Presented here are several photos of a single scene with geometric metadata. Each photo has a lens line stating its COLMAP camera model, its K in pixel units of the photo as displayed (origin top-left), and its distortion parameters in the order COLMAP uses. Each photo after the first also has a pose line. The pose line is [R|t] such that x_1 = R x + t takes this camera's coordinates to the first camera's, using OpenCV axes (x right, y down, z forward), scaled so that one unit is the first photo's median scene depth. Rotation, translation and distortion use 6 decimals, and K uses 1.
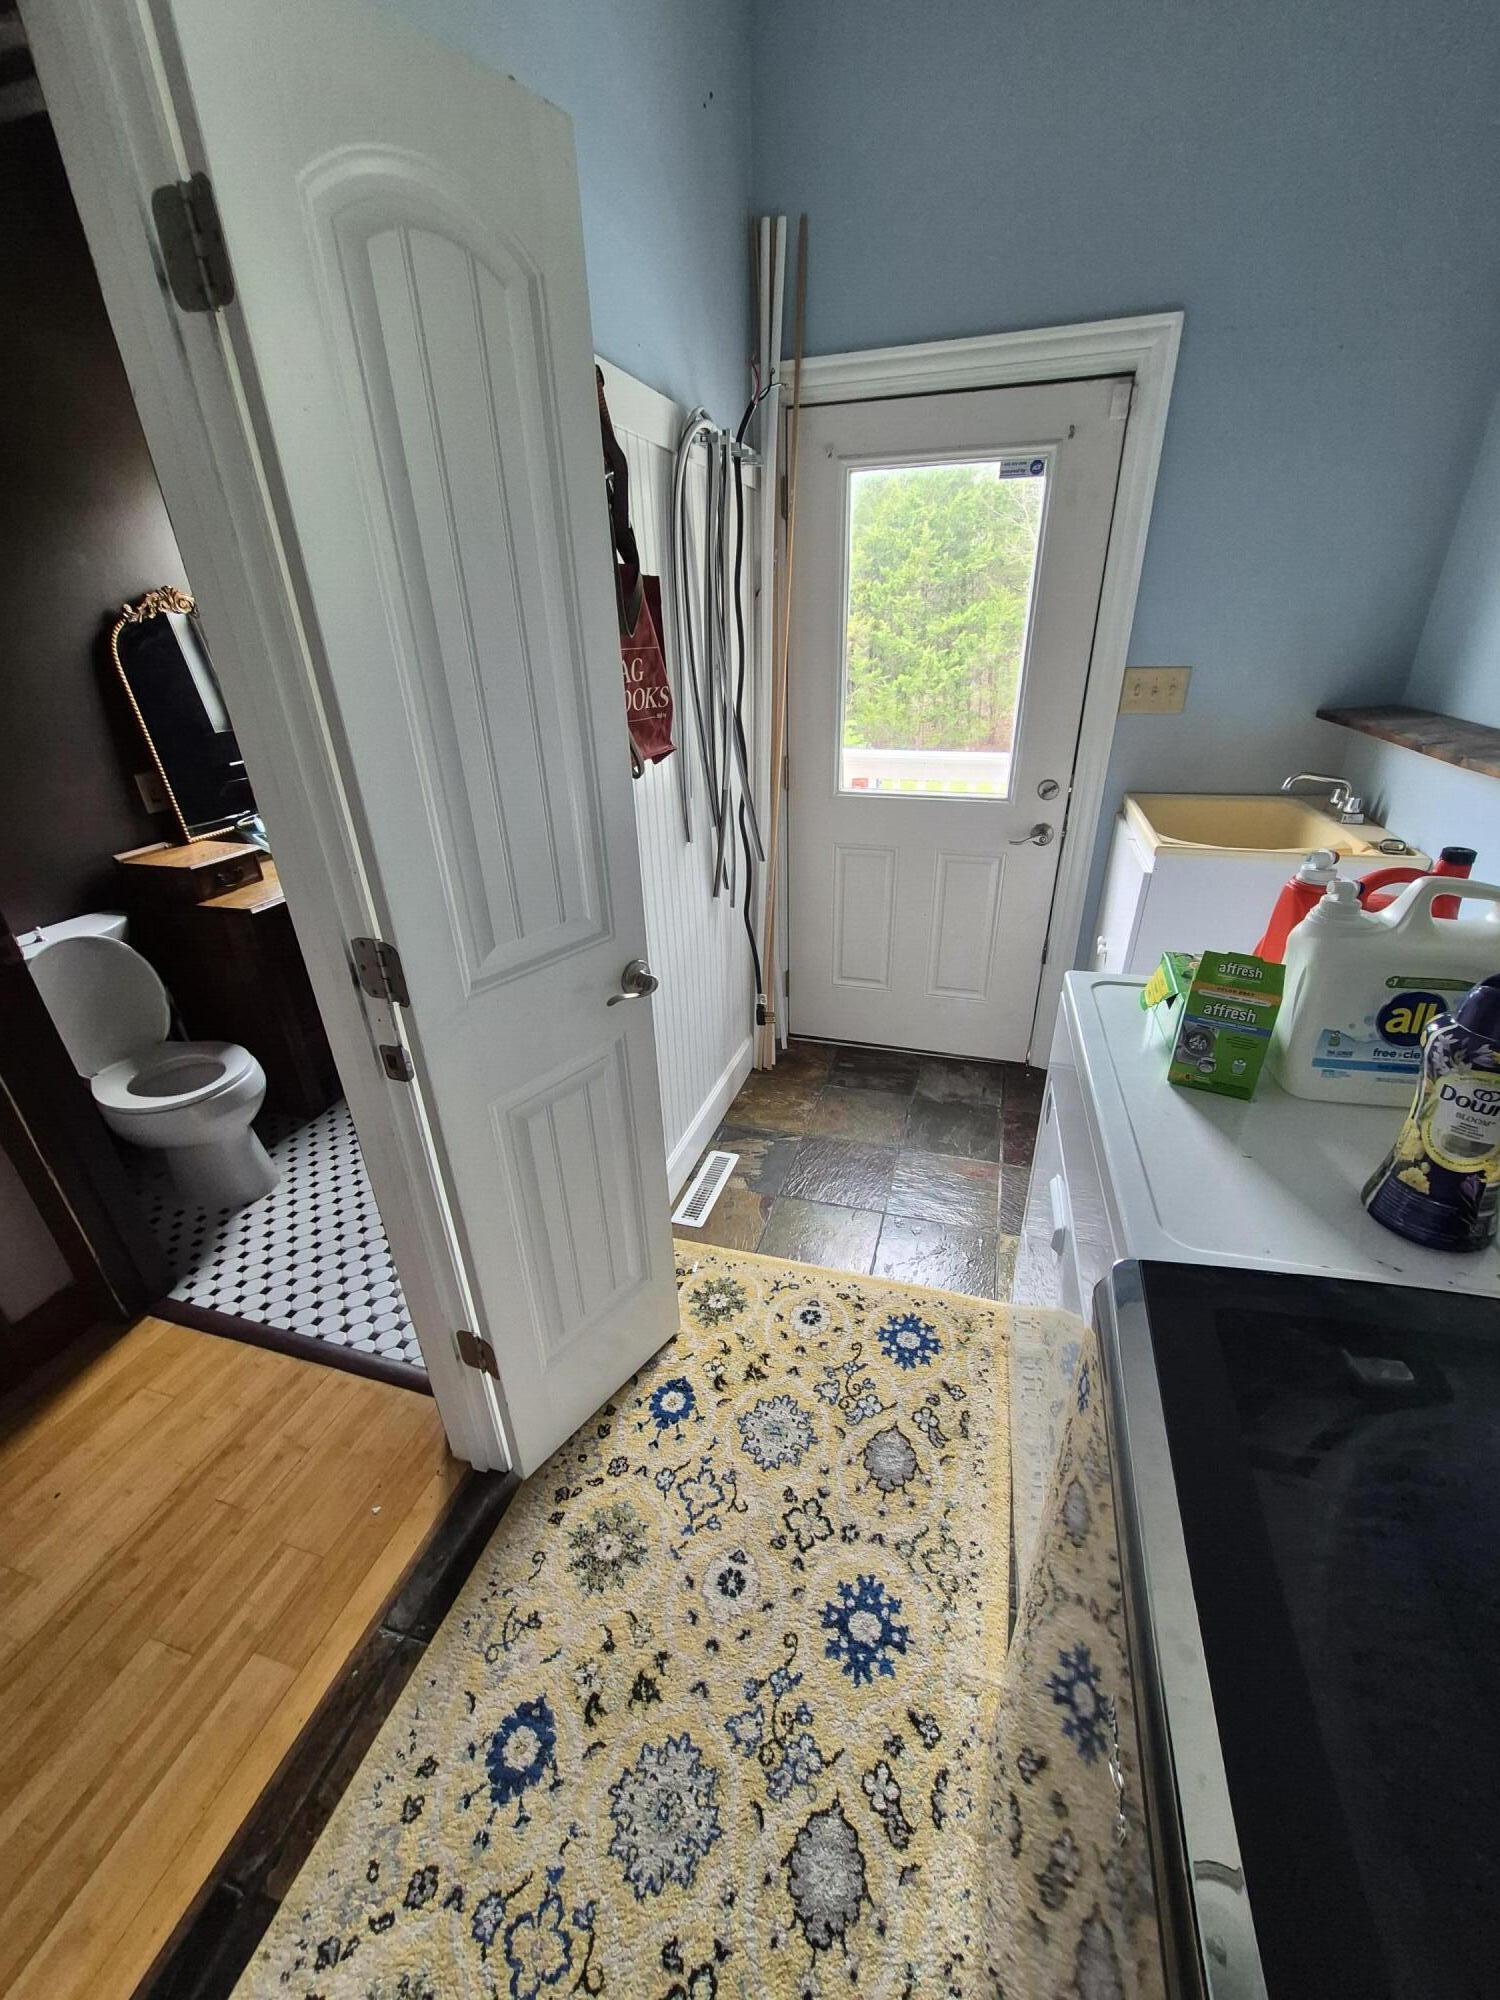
lens RADIAL K [[779.5, 0, 754.7], [0, 779.5, 1004.9], [0, 0, 1]] dist [-0.002123, 0.002478]
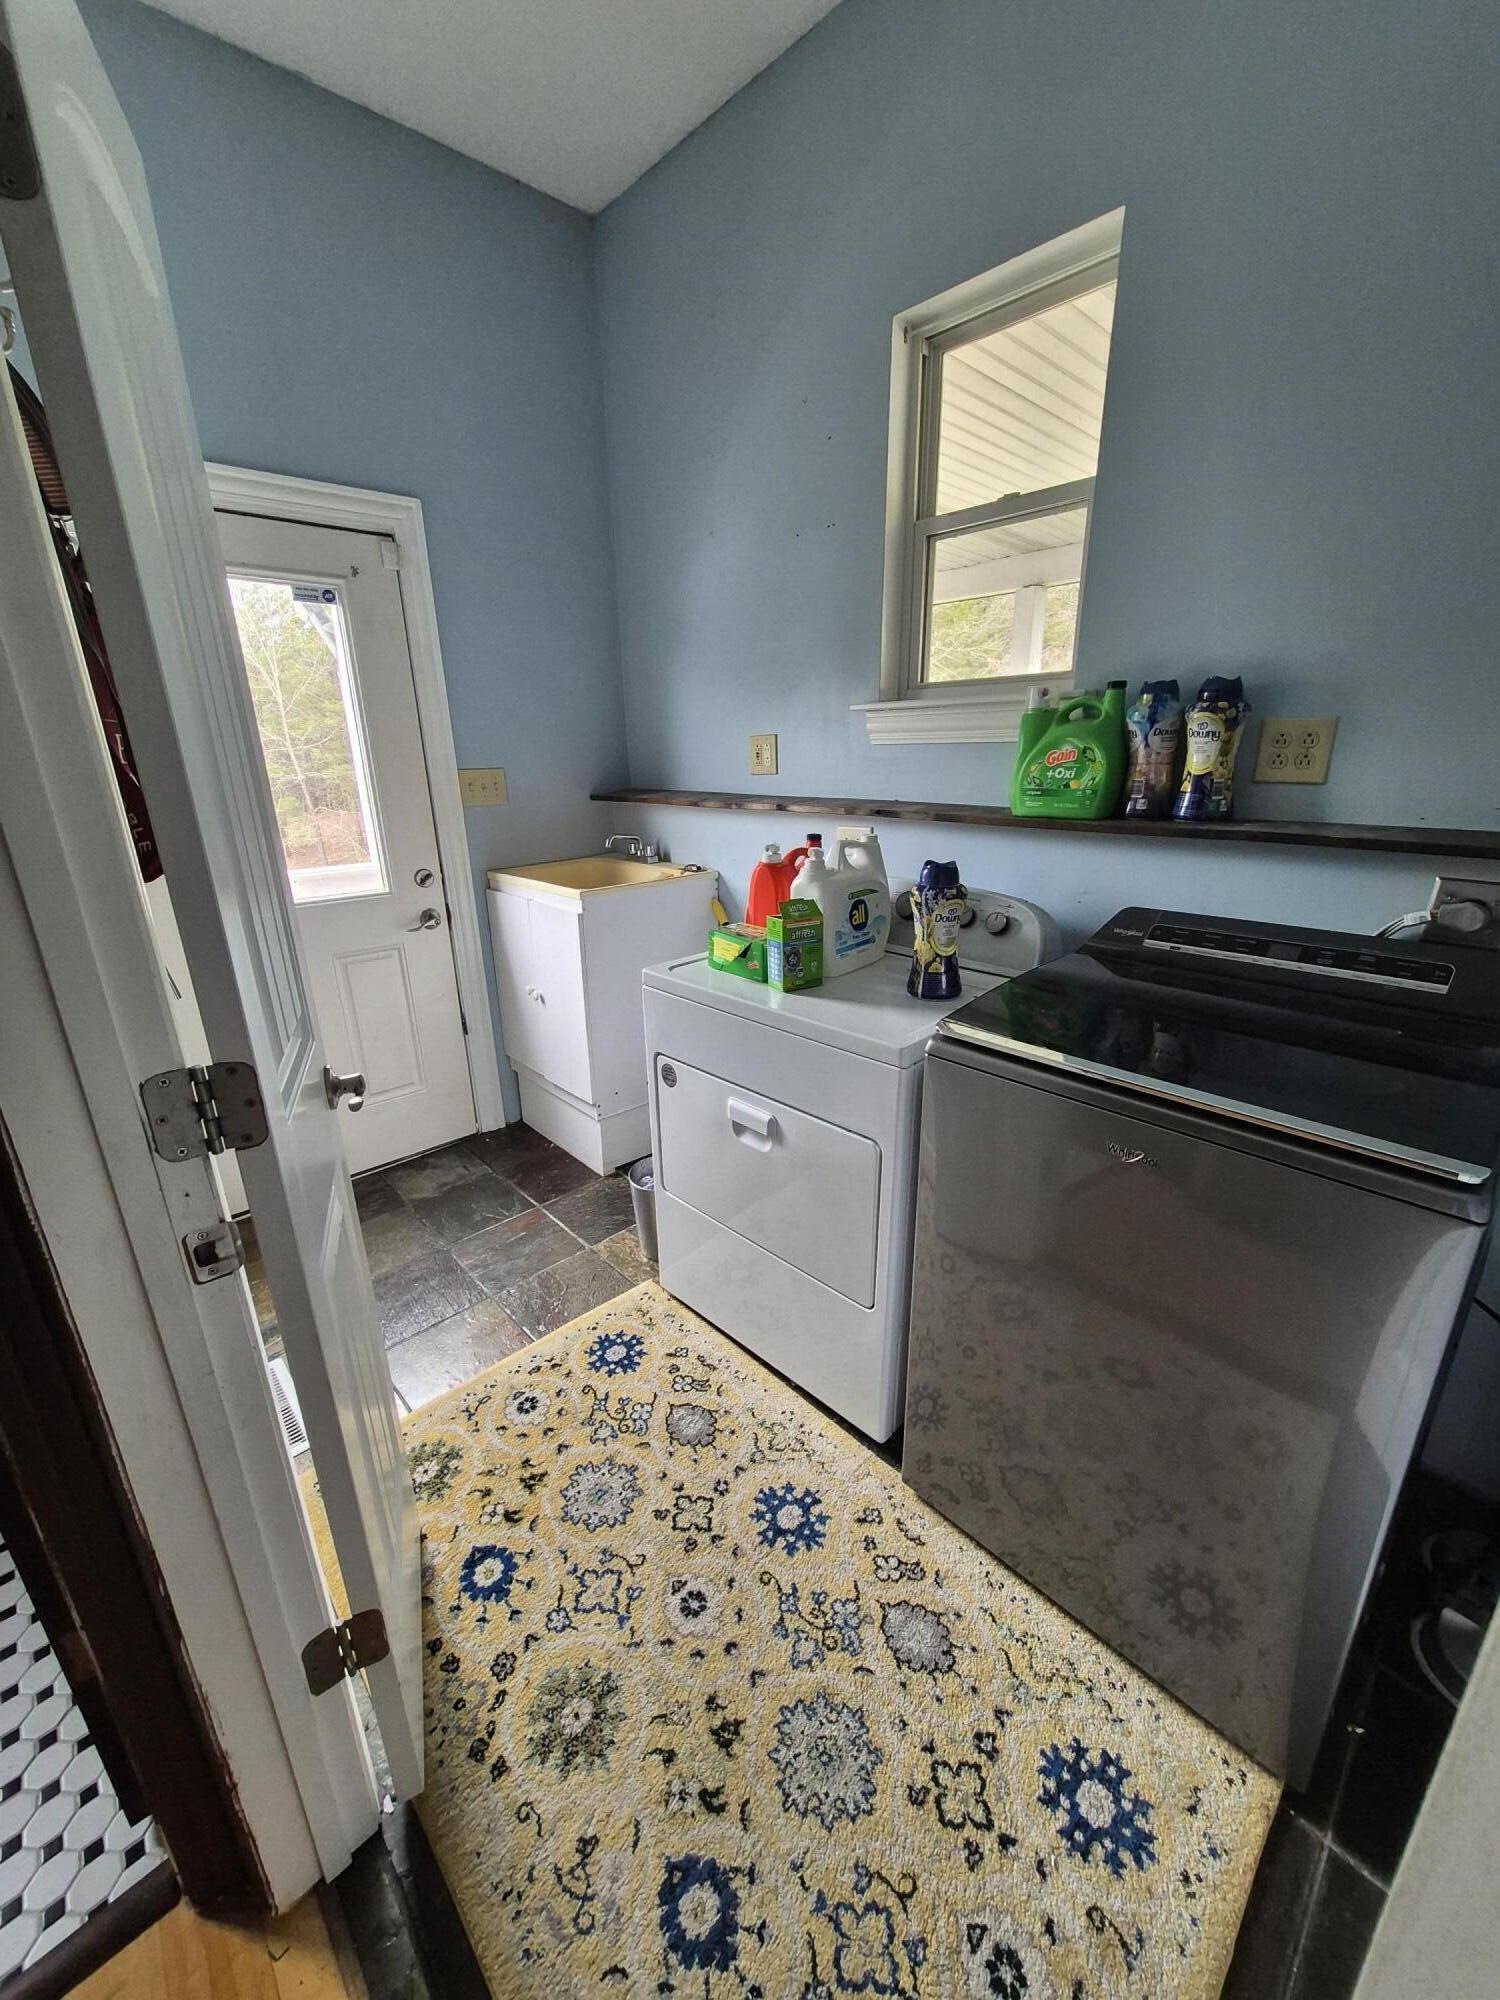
lens RADIAL K [[779.5, 0, 755.2], [0, 779.5, 1001.6], [0, 0, 1]] dist [-0.002123, 0.002478]
pose [[0.511376, -0.256674, 0.820130, -0.593089], [0.387438, 0.920719, 0.046575, 0.018305], [-0.767064, 0.293932, 0.570279, 0.143804]]
